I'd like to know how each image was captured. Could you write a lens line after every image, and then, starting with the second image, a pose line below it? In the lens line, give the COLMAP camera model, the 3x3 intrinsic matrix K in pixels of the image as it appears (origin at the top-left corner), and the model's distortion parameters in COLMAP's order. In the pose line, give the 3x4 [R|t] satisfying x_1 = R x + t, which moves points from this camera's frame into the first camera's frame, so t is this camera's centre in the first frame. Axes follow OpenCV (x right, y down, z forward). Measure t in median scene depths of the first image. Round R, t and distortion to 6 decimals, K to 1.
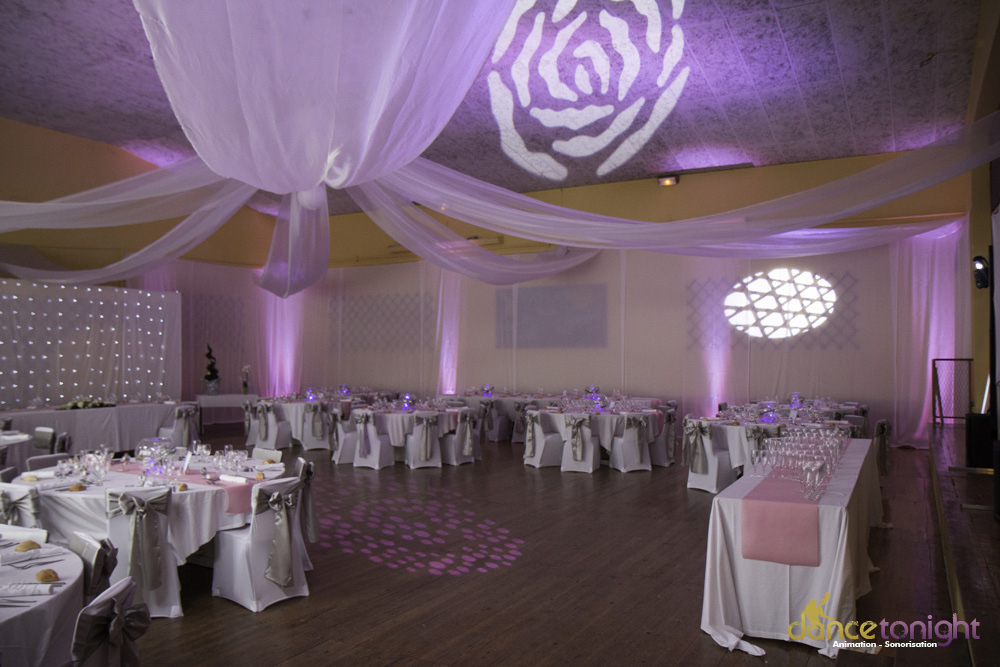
lens RADIAL K [[814.7, 0, 500.0], [0, 814.7, 333.5], [0, 0, 1]] dist [-0.002587, 0.001103]
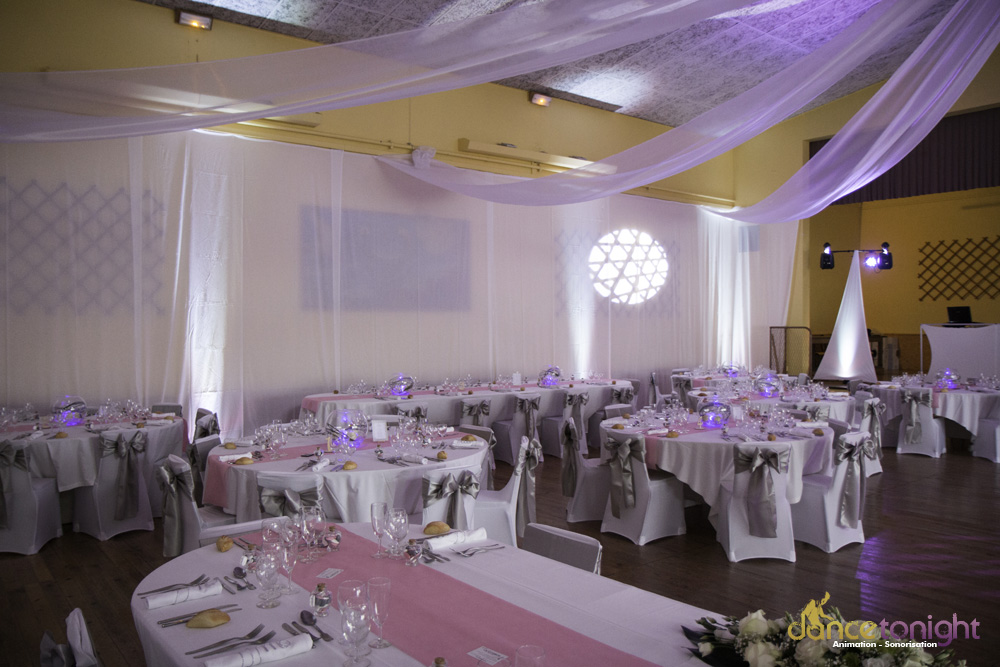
lens RADIAL K [[803.5, 0, 504.9], [0, 803.5, 315.5], [0, 0, 1]] dist [-0.048368, 0.003364]
pose [[0.378826, 0.006999, 0.925441, -0.480855], [-0.028877, 0.999574, 0.004261, 0.016096], [-0.925017, -0.028338, 0.378867, 0.680383]]
